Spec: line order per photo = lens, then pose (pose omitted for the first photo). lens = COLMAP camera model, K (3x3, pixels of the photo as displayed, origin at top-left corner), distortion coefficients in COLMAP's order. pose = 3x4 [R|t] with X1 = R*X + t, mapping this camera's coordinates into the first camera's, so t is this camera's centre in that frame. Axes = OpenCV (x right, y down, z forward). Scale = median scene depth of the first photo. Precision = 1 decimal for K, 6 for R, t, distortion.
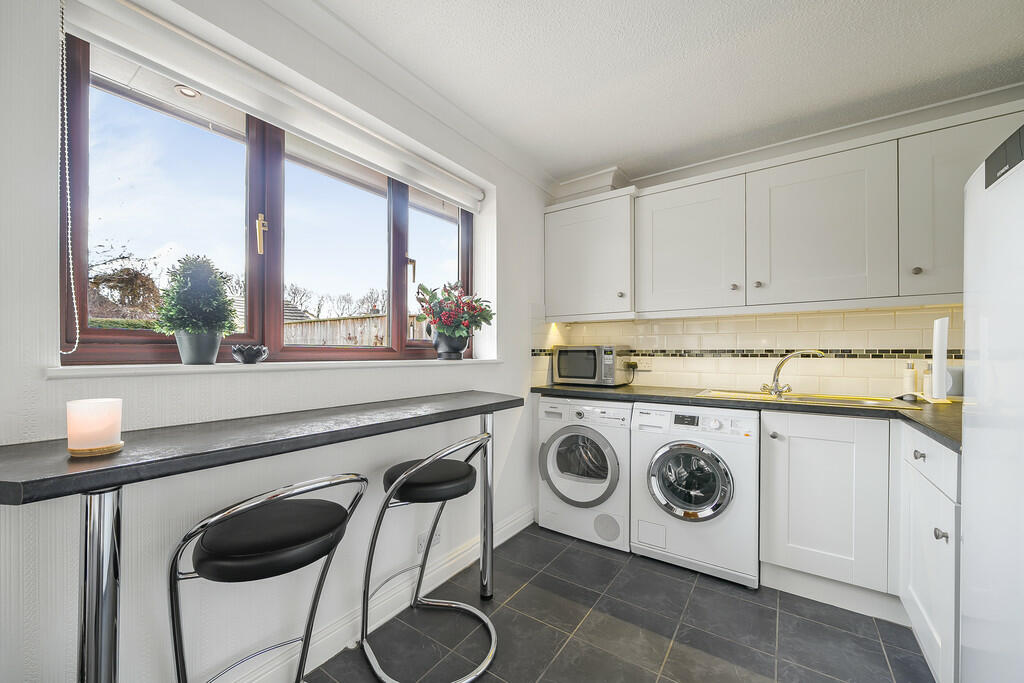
lens RADIAL K [[410.3, 0, 506.2], [0, 410.3, 351.4], [0, 0, 1]] dist [-0.008372, -0.000168]
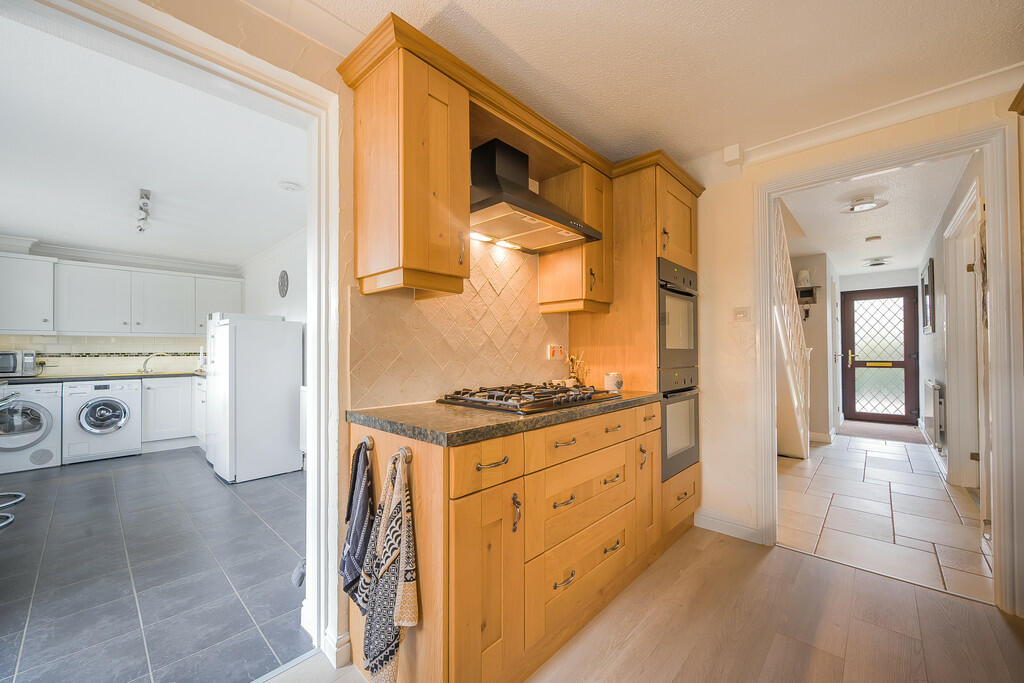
lens RADIAL K [[410.3, 0, 504.4], [0, 410.3, 343.8], [0, 0, 1]] dist [-0.008372, -0.000168]
pose [[0.169840, 0.011659, 0.985403, -1.178652], [0.003962, 0.999914, -0.012514, -0.017735], [-0.985464, 0.006030, 0.169779, -1.285462]]
